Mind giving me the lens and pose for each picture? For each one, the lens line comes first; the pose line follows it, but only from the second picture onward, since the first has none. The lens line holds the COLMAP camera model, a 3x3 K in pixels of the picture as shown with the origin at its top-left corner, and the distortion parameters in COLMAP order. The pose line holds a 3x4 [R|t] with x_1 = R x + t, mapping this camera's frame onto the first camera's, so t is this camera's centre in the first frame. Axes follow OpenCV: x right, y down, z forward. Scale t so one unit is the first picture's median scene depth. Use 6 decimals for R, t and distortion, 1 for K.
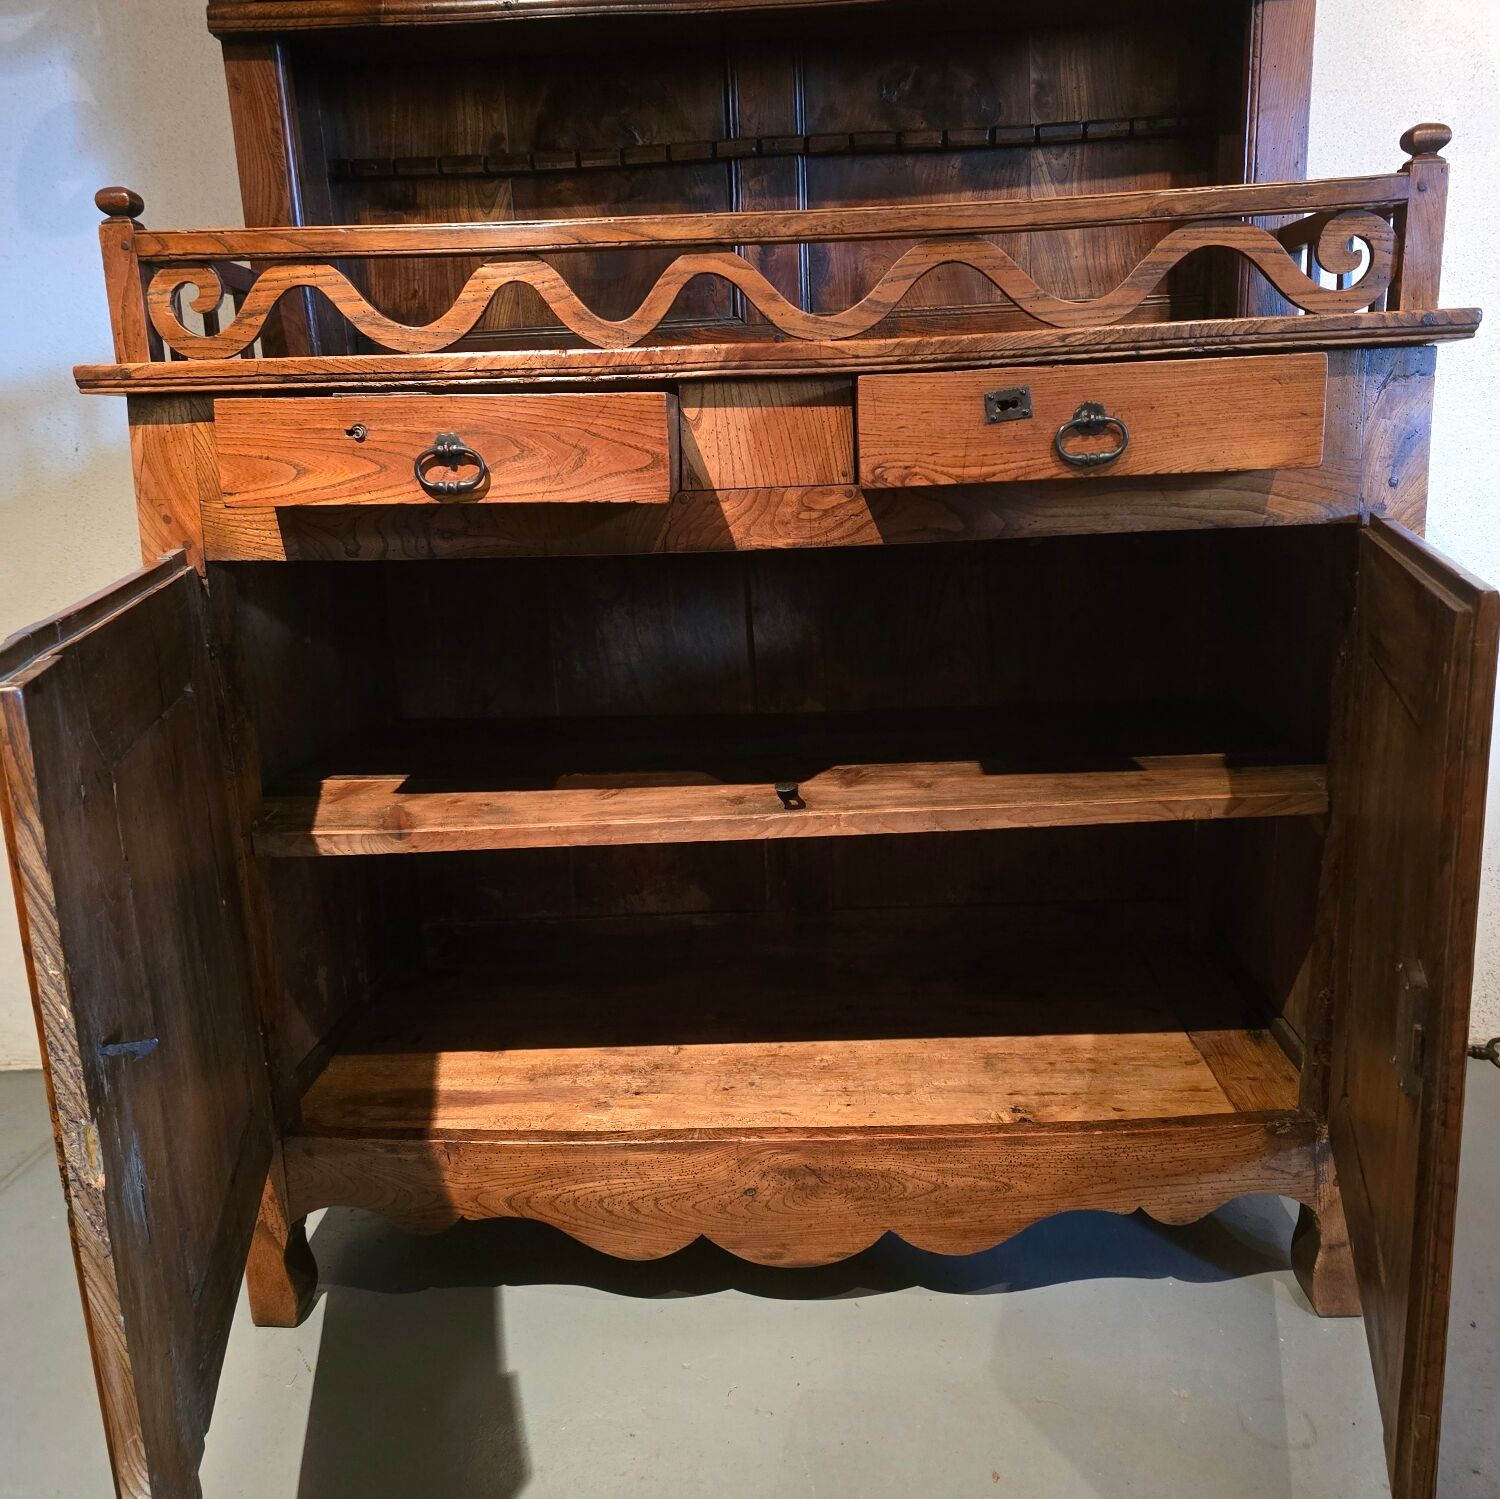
lens RADIAL K [[1348.8, 0, 767.3], [0, 1348.8, 737.7], [0, 0, 1]] dist [0.069163, -0.073540]
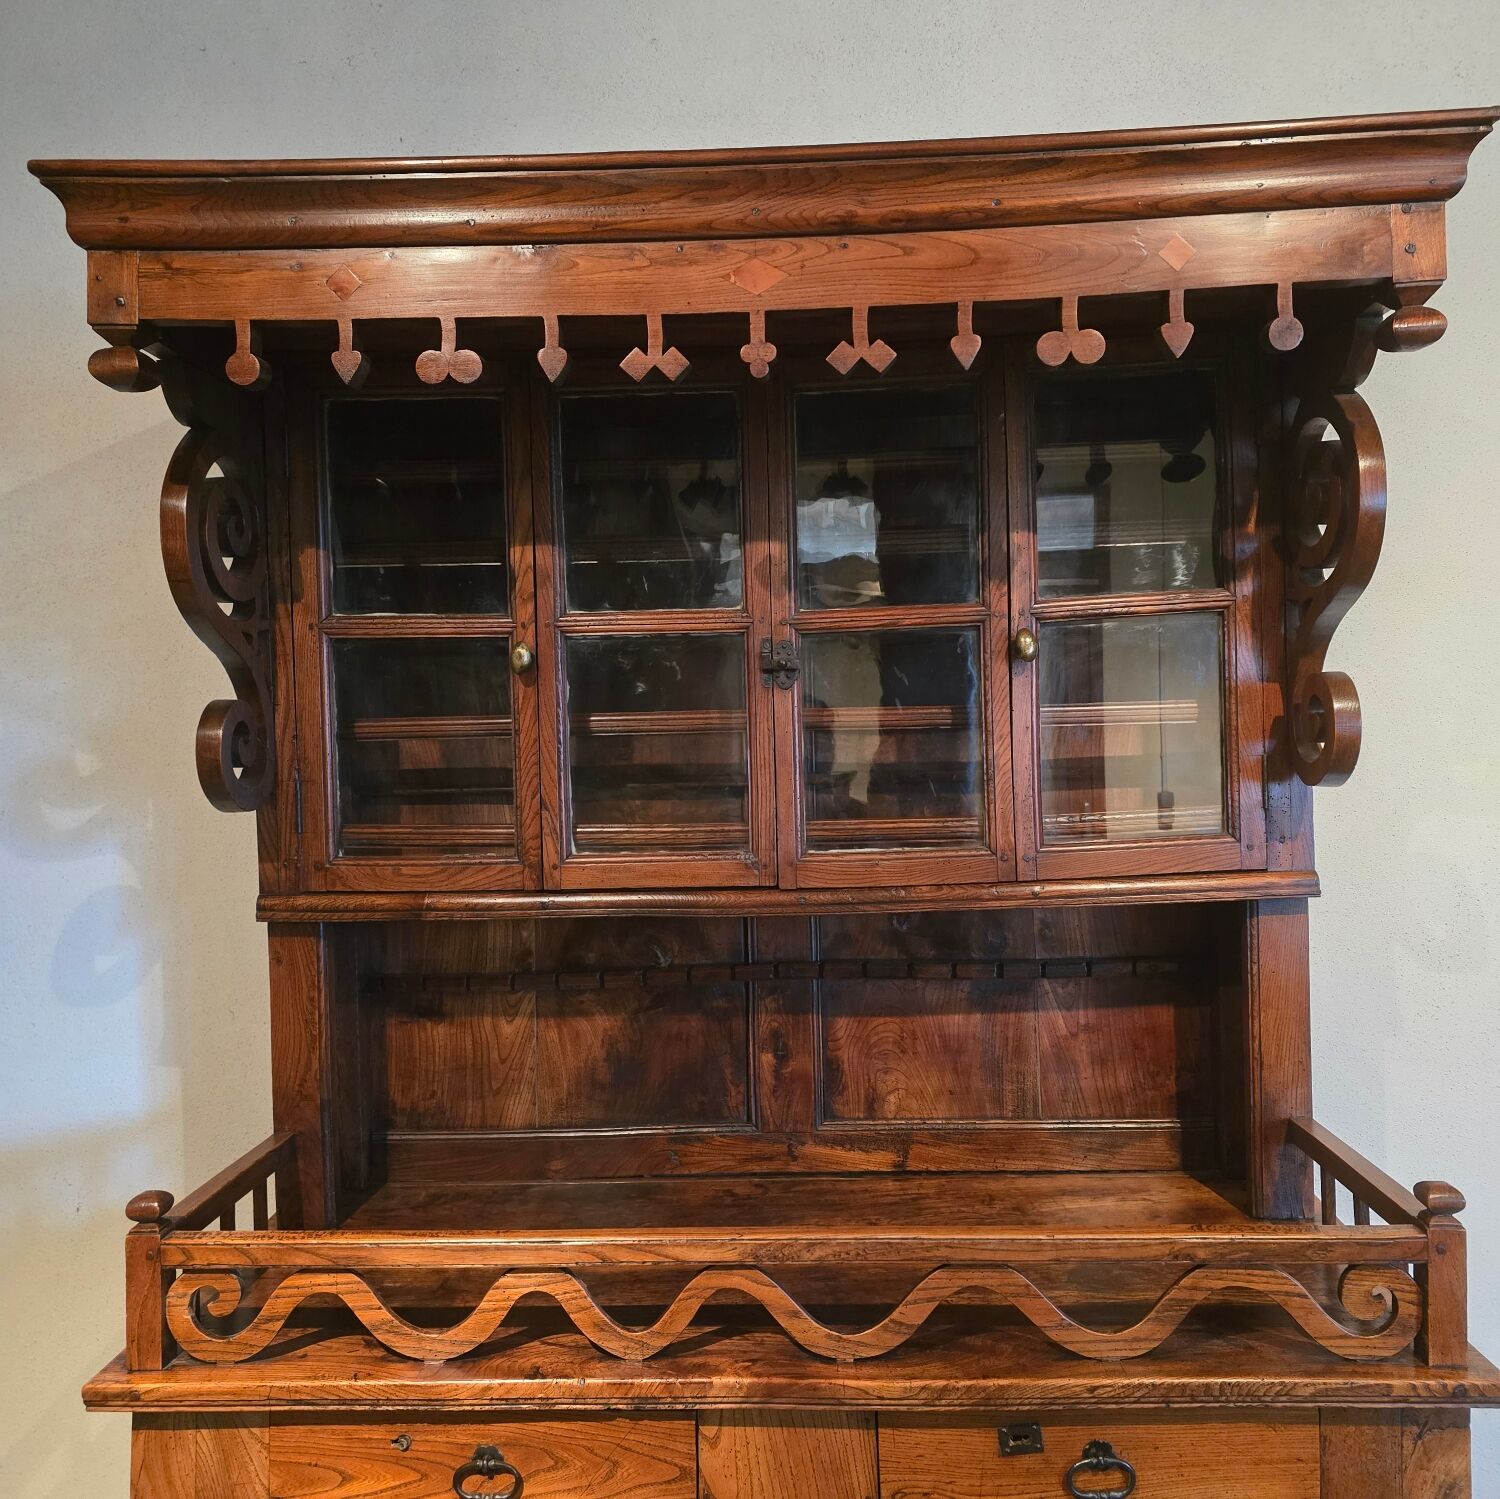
lens RADIAL K [[1346.5, 0, 759.6], [0, 1346.5, 740.3], [0, 0, 1]] dist [0.083414, -0.096101]
pose [[0.999864, 0.016475, 0.000815, -0.029450], [-0.015930, 0.977245, -0.211514, -0.516836], [-0.004282, 0.211473, 0.977375, -0.061153]]
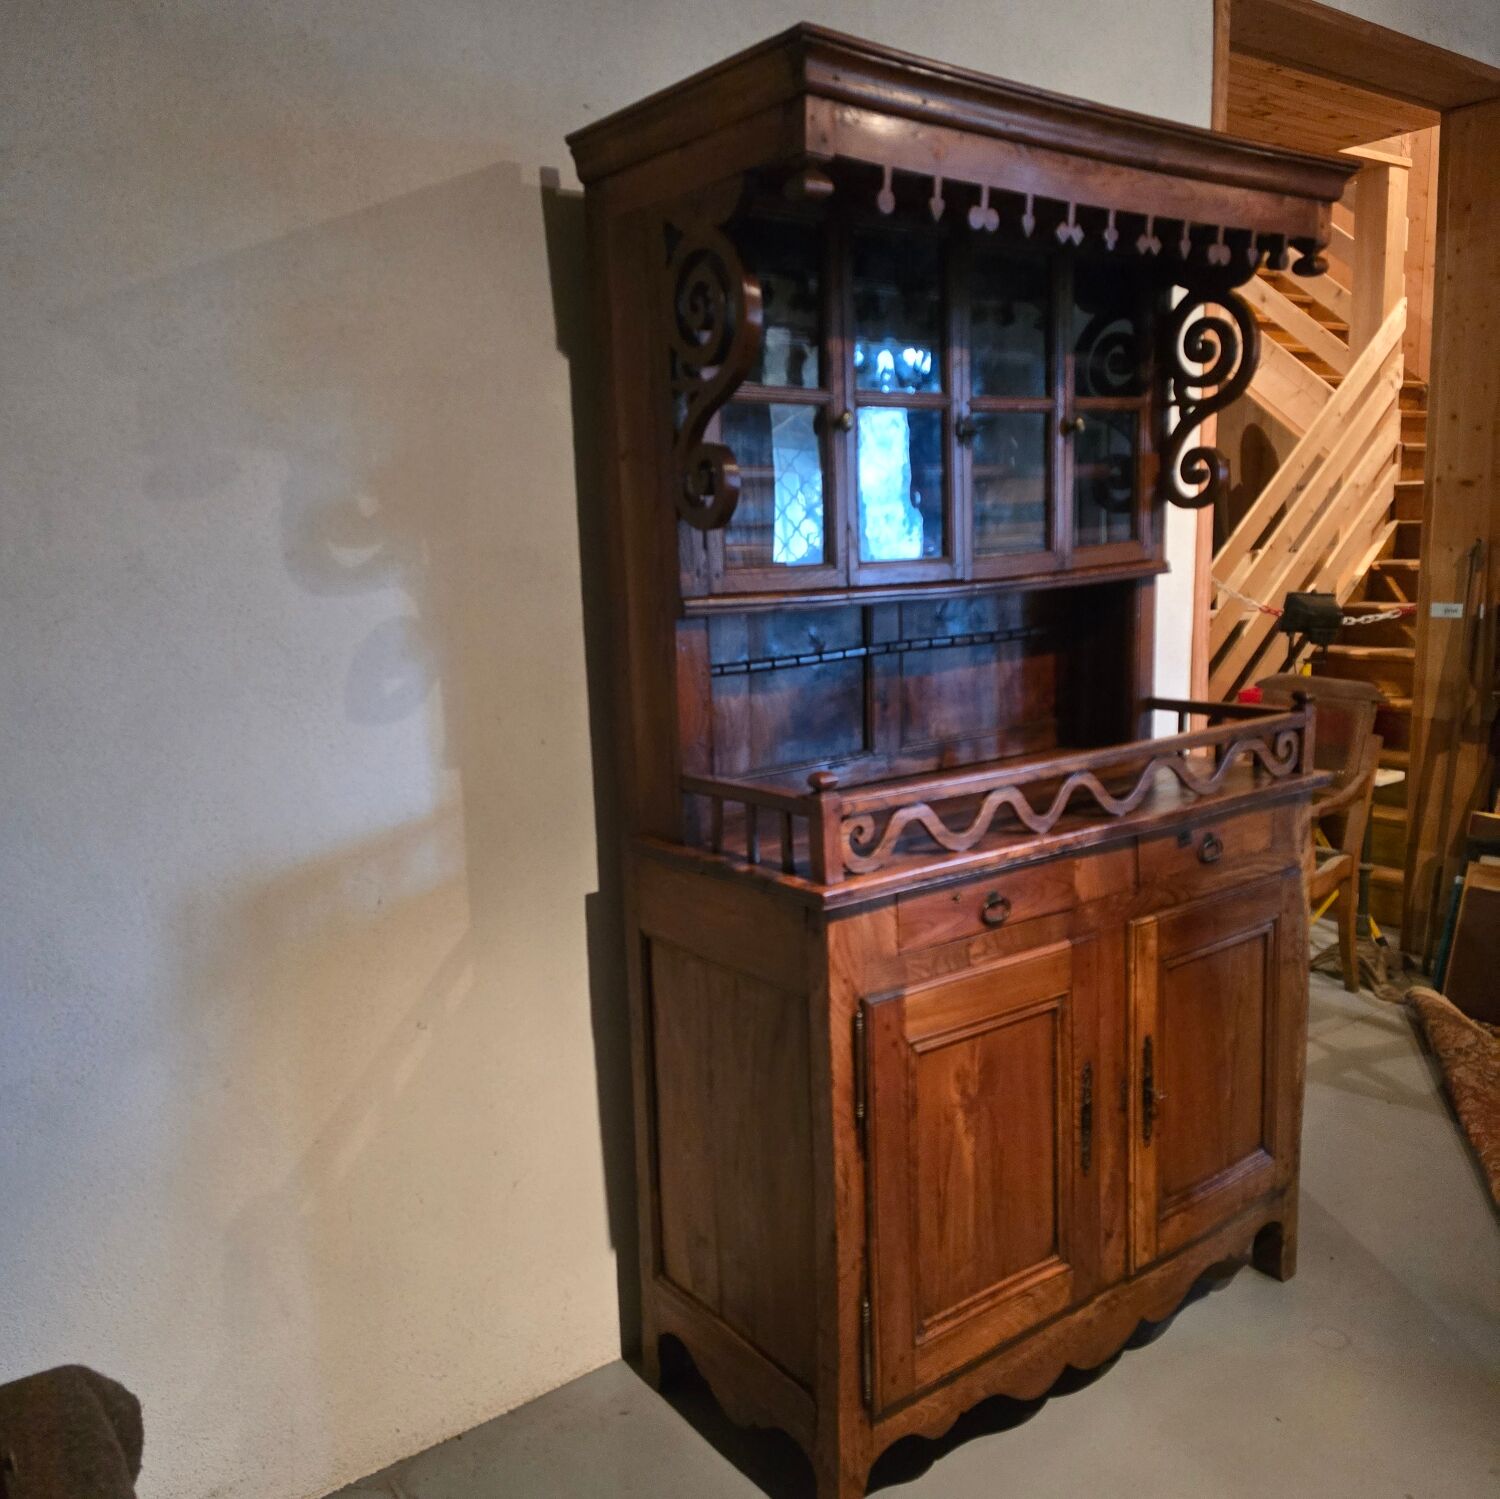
lens RADIAL K [[1336.5, 0, 754.4], [0, 1336.5, 733.3], [0, 0, 1]] dist [0.106981, -0.118850]
pose [[0.773605, -0.082439, 0.628282, -1.447036], [0.143424, 0.988550, -0.046888, -0.382102], [-0.617223, 0.126383, 0.776571, -0.106395]]
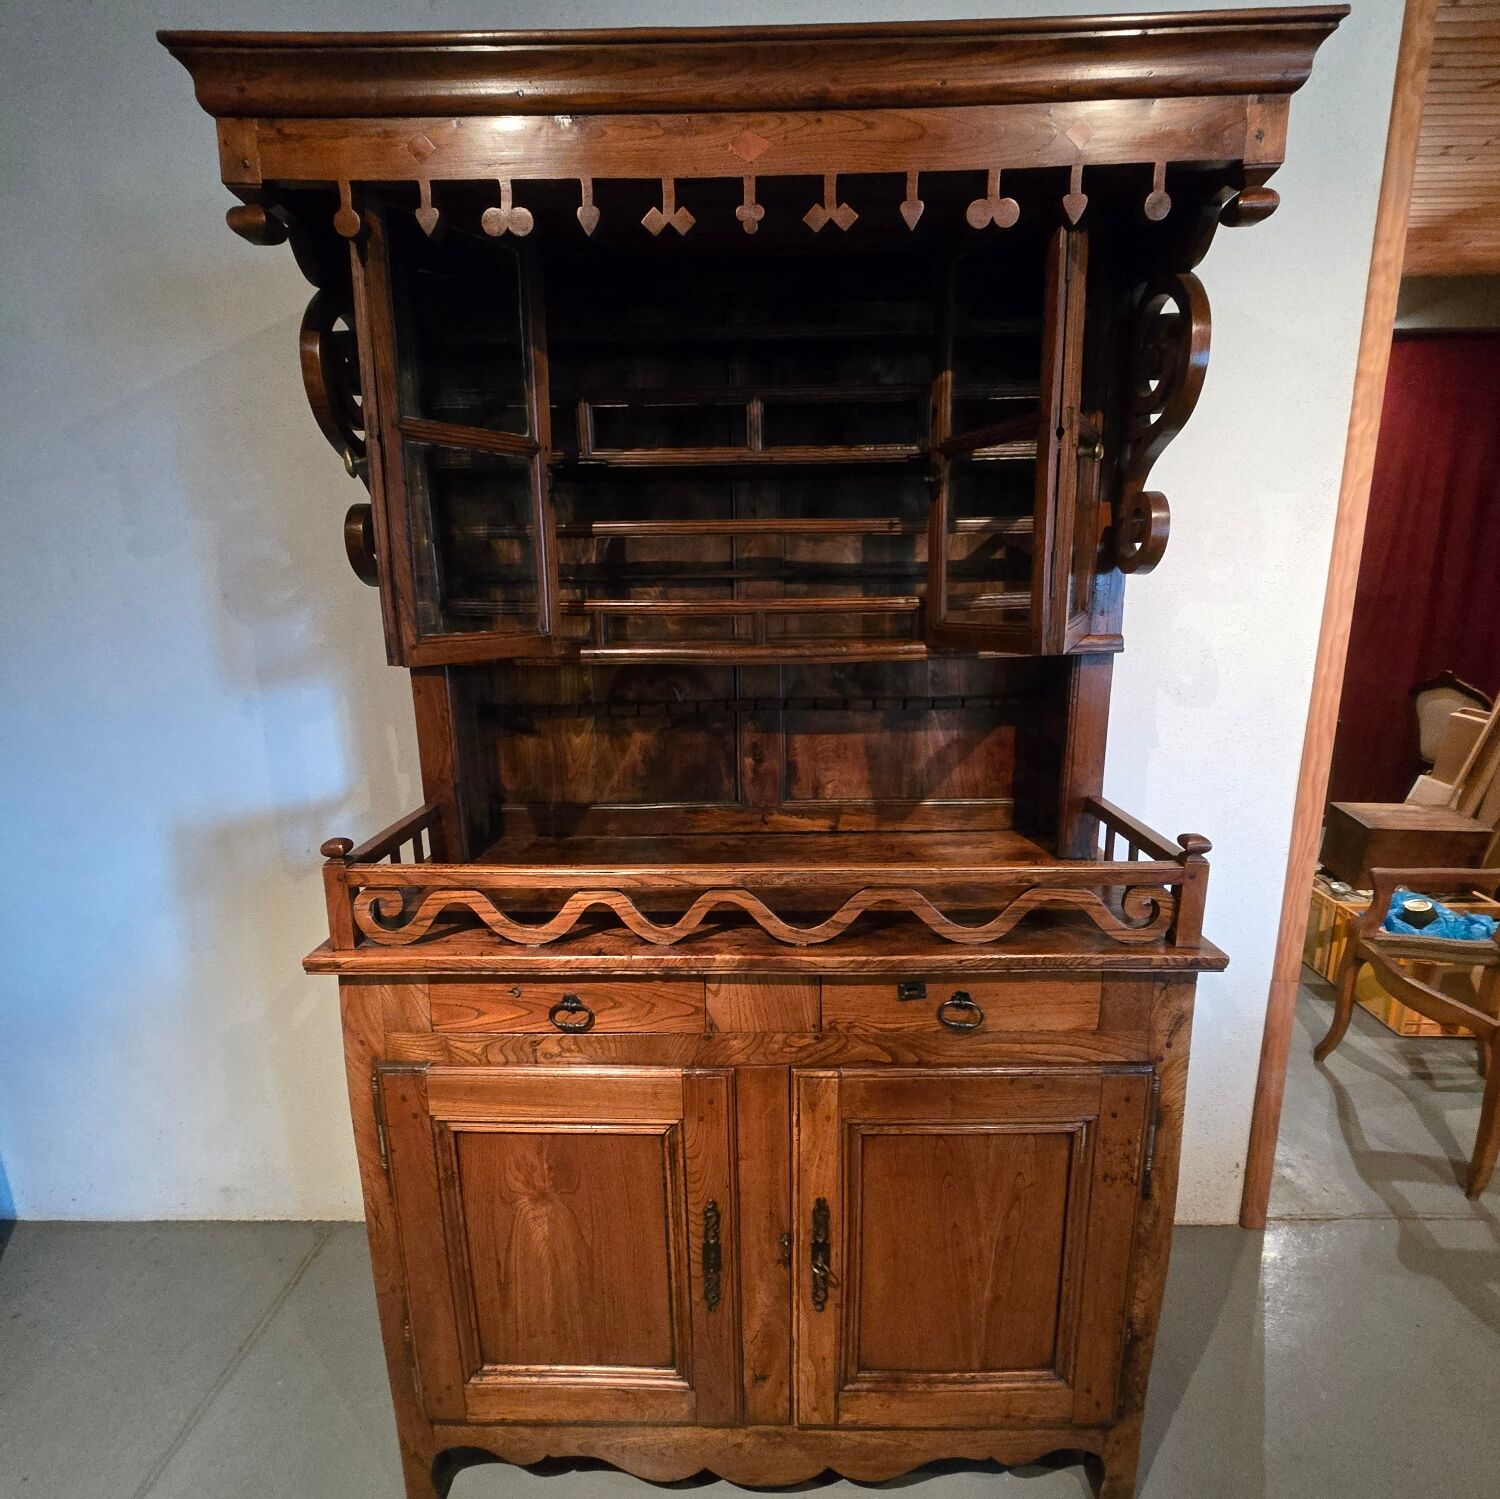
lens RADIAL K [[819.3, 0, 756.4], [0, 819.3, 750.6], [0, 0, 1]] dist [0.001845, -0.004018]
pose [[0.999409, 0.021003, 0.027206, -0.038300], [-0.020711, 0.999725, -0.010989, -0.493685], [-0.027429, 0.010419, 0.999569, 0.084524]]
